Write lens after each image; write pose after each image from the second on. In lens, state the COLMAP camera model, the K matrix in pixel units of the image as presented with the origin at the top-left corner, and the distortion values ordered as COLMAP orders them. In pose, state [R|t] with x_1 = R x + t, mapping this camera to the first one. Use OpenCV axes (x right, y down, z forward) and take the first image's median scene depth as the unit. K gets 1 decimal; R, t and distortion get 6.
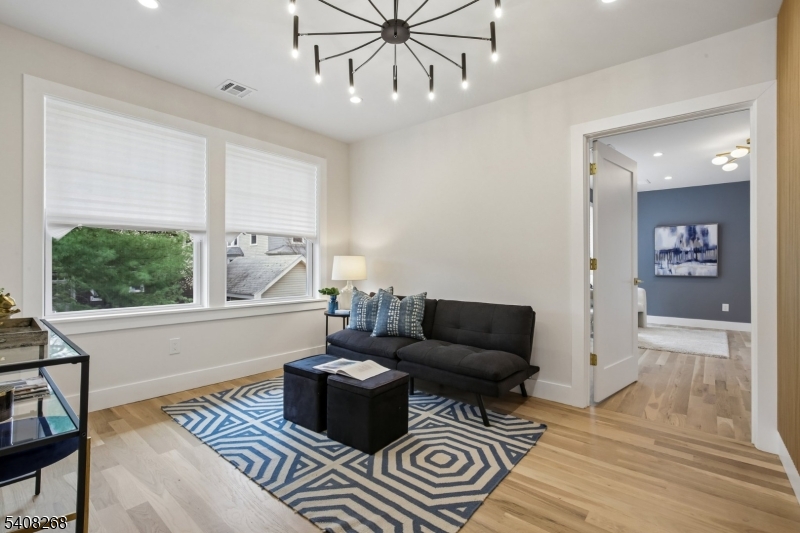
lens RADIAL K [[370.1, 0, 396.3], [0, 370.1, 263.4], [0, 0, 1]] dist [-0.015611, 0.000324]
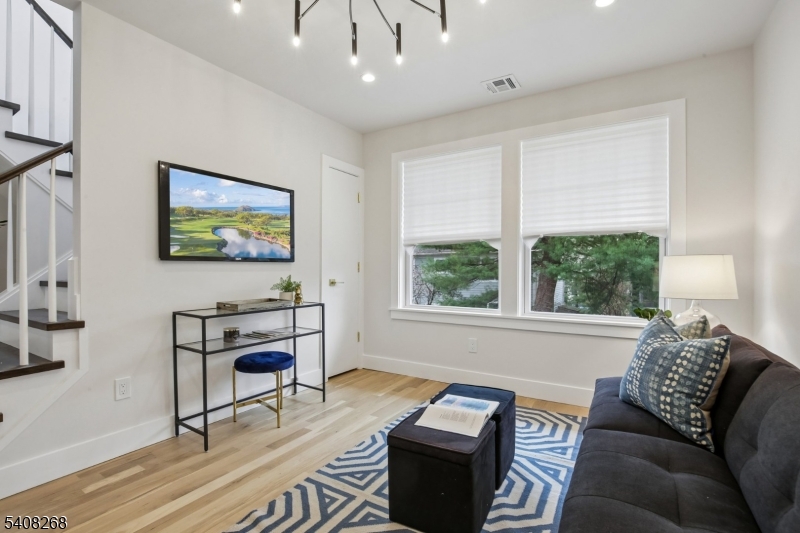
lens RADIAL K [[378.0, 0, 400.0], [0, 378.0, 266.5], [0, 0, 1]] dist [-0.000618, -0.000279]
pose [[0.140299, -0.015669, -0.989985, 0.475950], [0.003203, 0.999877, -0.015372, 0.004349], [0.990104, -0.001015, 0.140332, 0.601936]]
